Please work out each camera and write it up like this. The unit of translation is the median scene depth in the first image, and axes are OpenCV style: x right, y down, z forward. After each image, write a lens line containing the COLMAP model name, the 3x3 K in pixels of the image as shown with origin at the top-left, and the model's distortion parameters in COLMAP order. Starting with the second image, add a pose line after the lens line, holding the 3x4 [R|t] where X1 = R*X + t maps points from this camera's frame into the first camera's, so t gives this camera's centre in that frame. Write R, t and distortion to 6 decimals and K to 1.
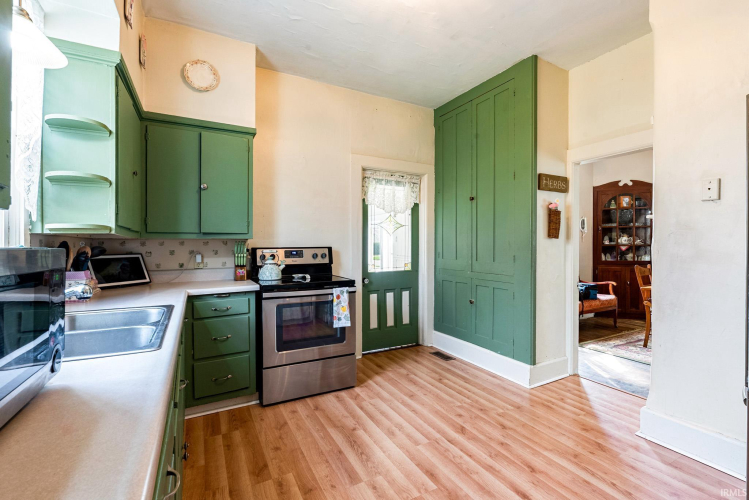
lens RADIAL K [[334.7, 0, 374.5], [0, 334.7, 250.0], [0, 0, 1]] dist [-0.001848, 0.000177]
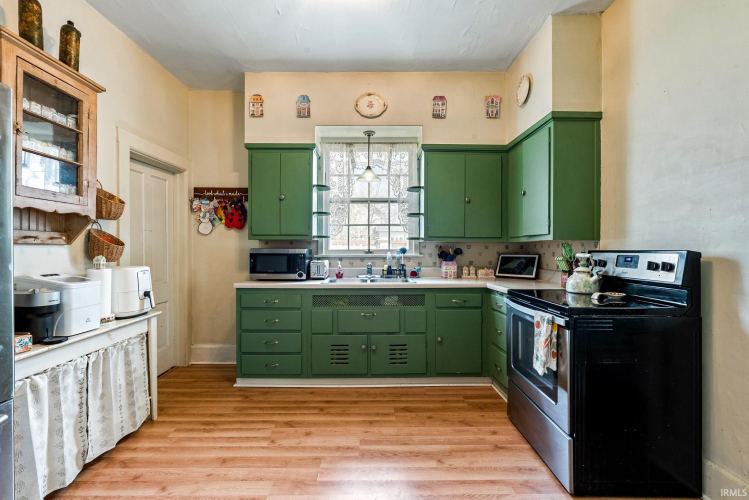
lens RADIAL K [[334.7, 0, 374.5], [0, 334.7, 250.0], [0, 0, 1]] dist [-0.001848, 0.000177]
pose [[-0.473035, 0.003312, -0.881037, 0.781585], [-0.010715, 0.999897, 0.009512, -0.014237], [0.880978, 0.013939, -0.472951, 1.261267]]
